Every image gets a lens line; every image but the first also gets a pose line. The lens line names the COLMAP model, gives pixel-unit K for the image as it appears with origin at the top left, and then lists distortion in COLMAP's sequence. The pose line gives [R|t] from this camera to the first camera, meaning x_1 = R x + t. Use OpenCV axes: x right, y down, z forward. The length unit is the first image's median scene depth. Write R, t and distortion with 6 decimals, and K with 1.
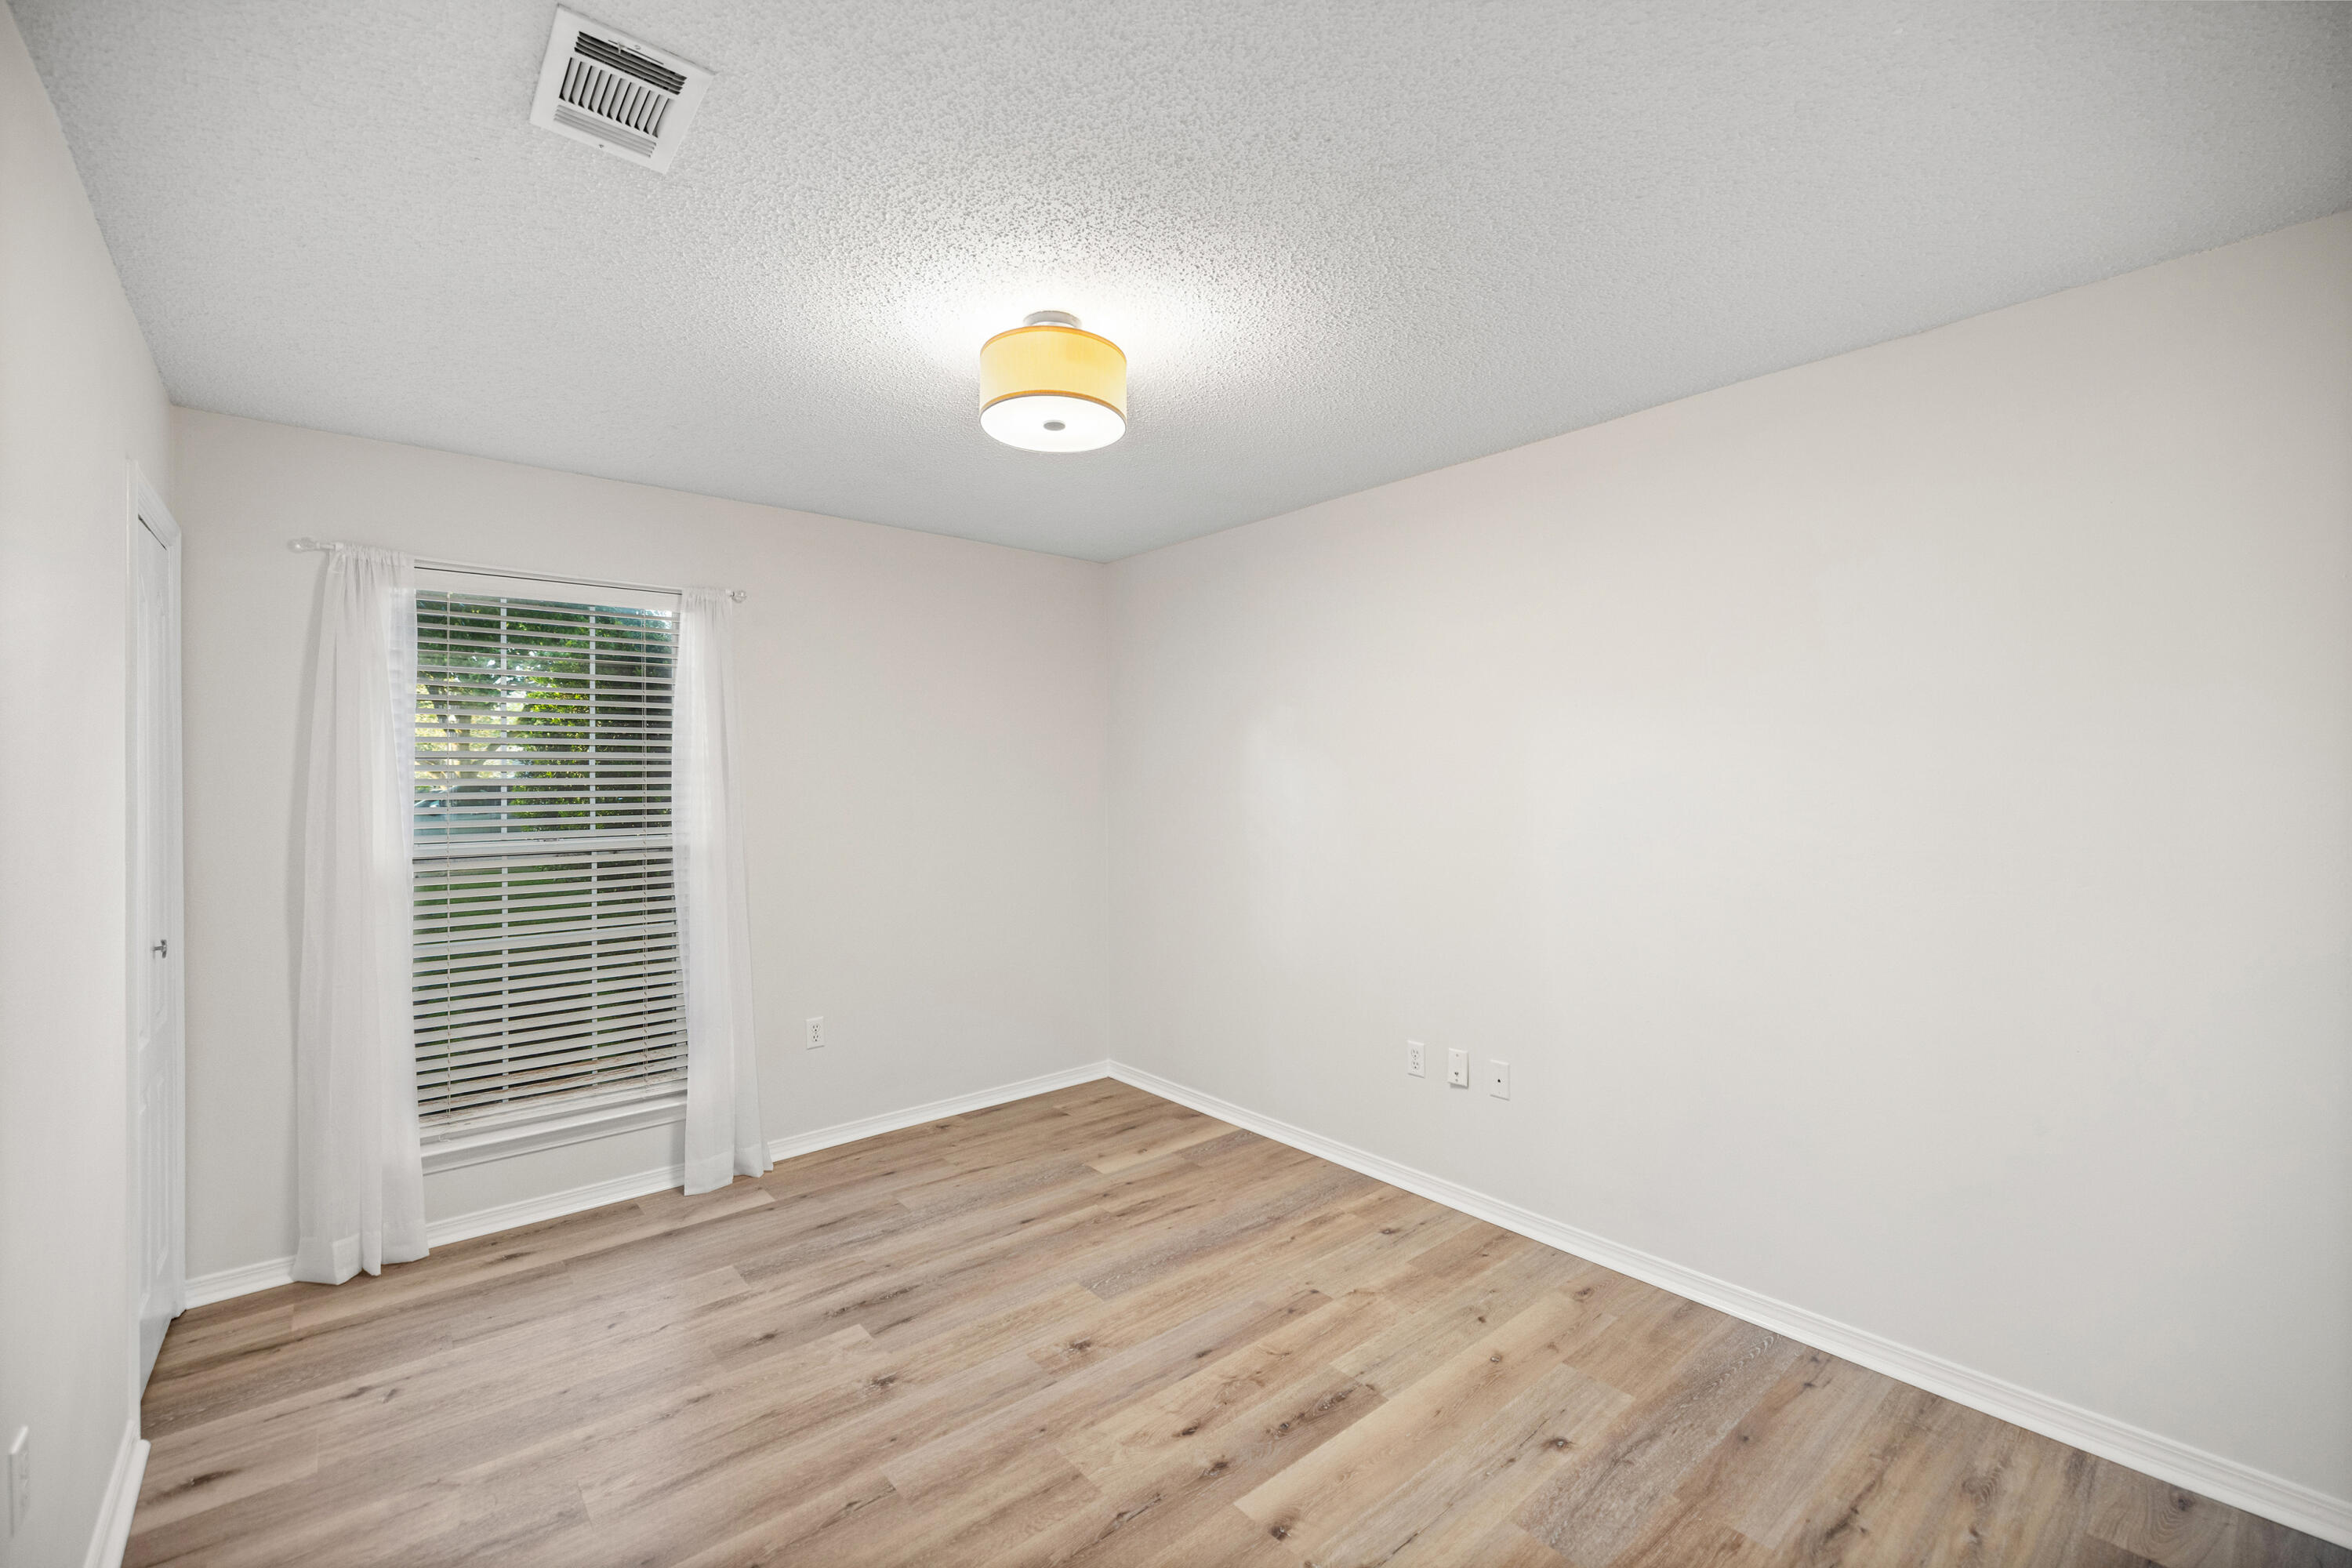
lens RADIAL K [[1015.8, 0, 1180.7], [0, 1015.8, 781.4], [0, 0, 1]] dist [-0.000815, 0.000510]
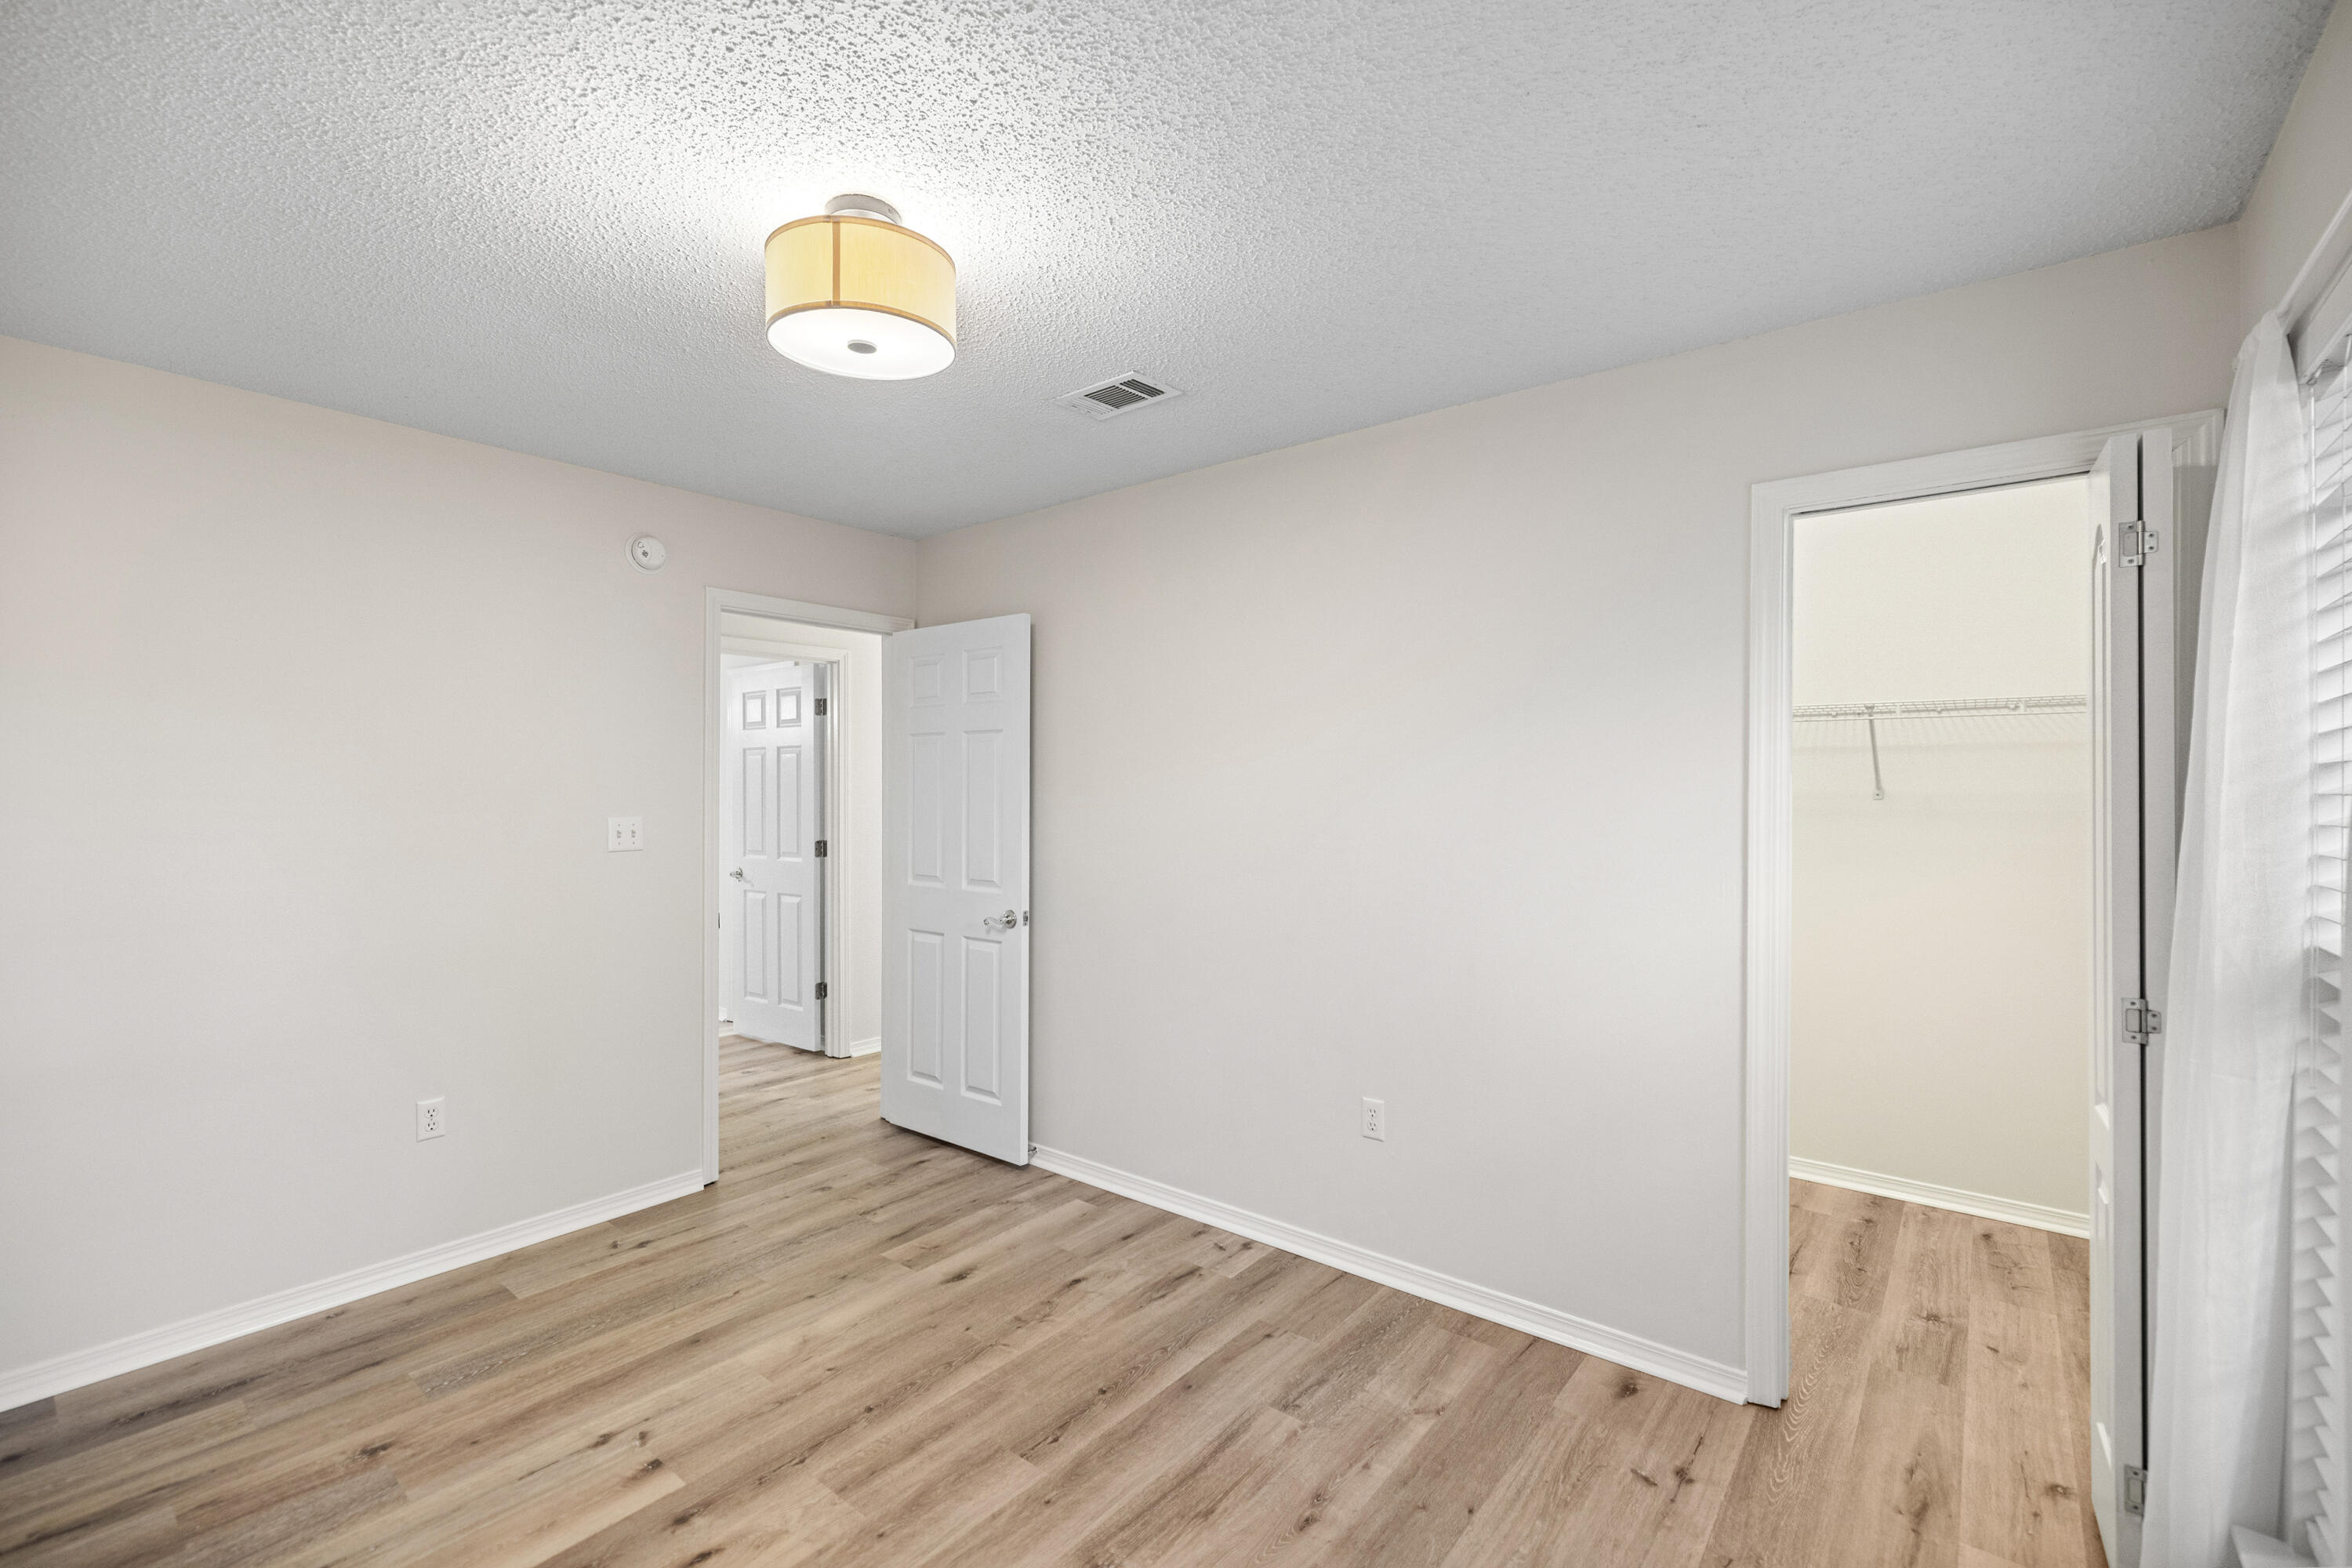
lens RADIAL K [[1015.8, 0, 1165.9], [0, 1015.8, 793.1], [0, 0, 1]] dist [-0.000815, 0.000510]
pose [[-0.983864, 0.006081, -0.178814, -0.239228], [0.004431, 0.999944, 0.009627, -0.003678], [0.178862, 0.008679, -0.983836, 2.015821]]
